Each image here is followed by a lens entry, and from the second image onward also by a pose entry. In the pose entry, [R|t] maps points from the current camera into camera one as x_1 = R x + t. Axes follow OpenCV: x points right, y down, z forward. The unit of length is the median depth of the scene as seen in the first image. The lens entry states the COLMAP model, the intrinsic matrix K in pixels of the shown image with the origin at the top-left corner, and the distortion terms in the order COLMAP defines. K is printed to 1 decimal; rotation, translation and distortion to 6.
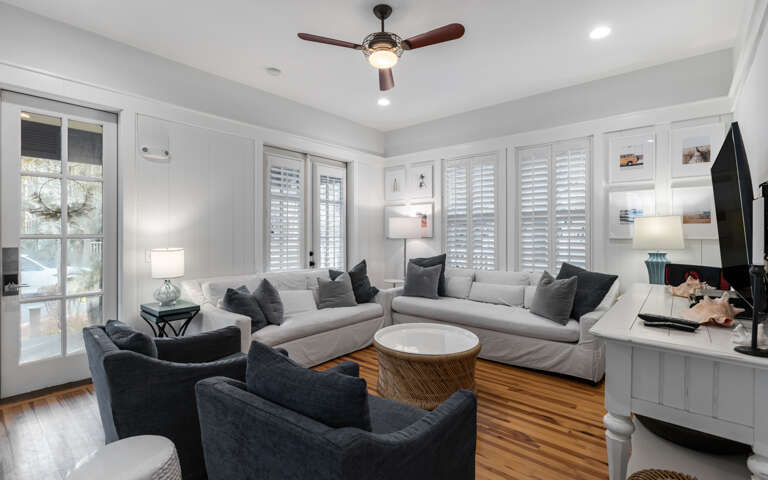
lens RADIAL K [[356.3, 0, 394.2], [0, 356.3, 238.7], [0, 0, 1]] dist [0.000155, 0.000021]
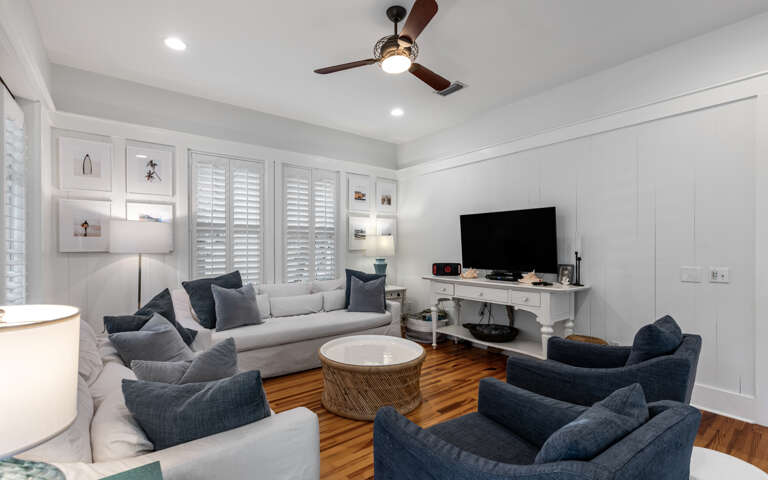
lens RADIAL K [[347.8, 0, 381.8], [0, 347.8, 246.9], [0, 0, 1]] dist [0.001648, 0.000251]
pose [[0.225016, -0.000091, 0.974355, -0.593734], [0.009412, 0.999954, -0.002080, -0.007351], [-0.974310, 0.009639, 0.225006, 0.506146]]
